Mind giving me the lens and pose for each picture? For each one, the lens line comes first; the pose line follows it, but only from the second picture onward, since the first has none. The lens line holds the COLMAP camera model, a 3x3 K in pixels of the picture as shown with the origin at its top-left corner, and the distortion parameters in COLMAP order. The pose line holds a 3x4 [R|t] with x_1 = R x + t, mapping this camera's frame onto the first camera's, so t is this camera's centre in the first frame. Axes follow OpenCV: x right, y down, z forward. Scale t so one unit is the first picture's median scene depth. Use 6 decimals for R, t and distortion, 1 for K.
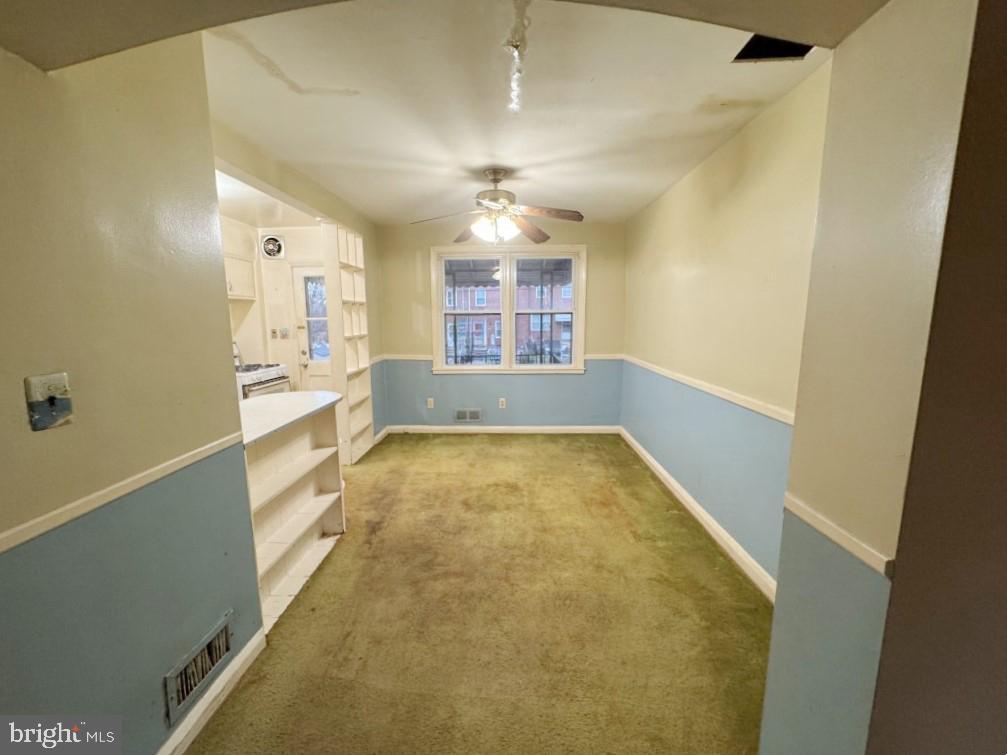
lens RADIAL K [[408.0, 0, 501.9], [0, 408.0, 374.5], [0, 0, 1]] dist [0.000601, 0.000079]
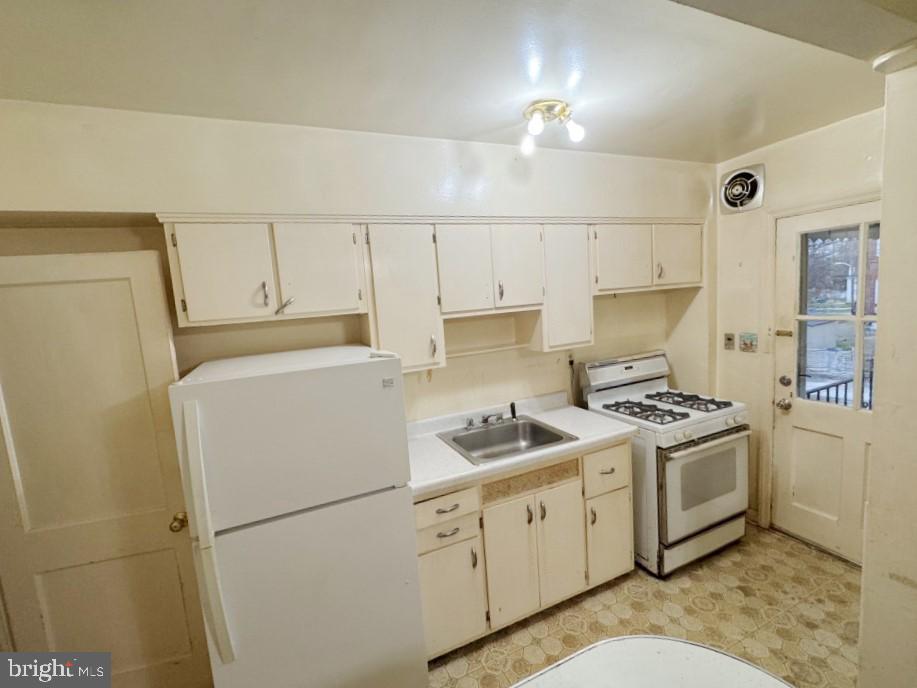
lens RADIAL K [[402.4, 0, 458.0], [0, 402.4, 343.3], [0, 0, 1]] dist [-0.001514, -0.000063]
pose [[0.434589, 0.075315, -0.897474, -0.218859], [-0.061387, 0.996657, 0.053913, -0.108149], [0.898535, 0.031663, 0.437759, 0.415887]]
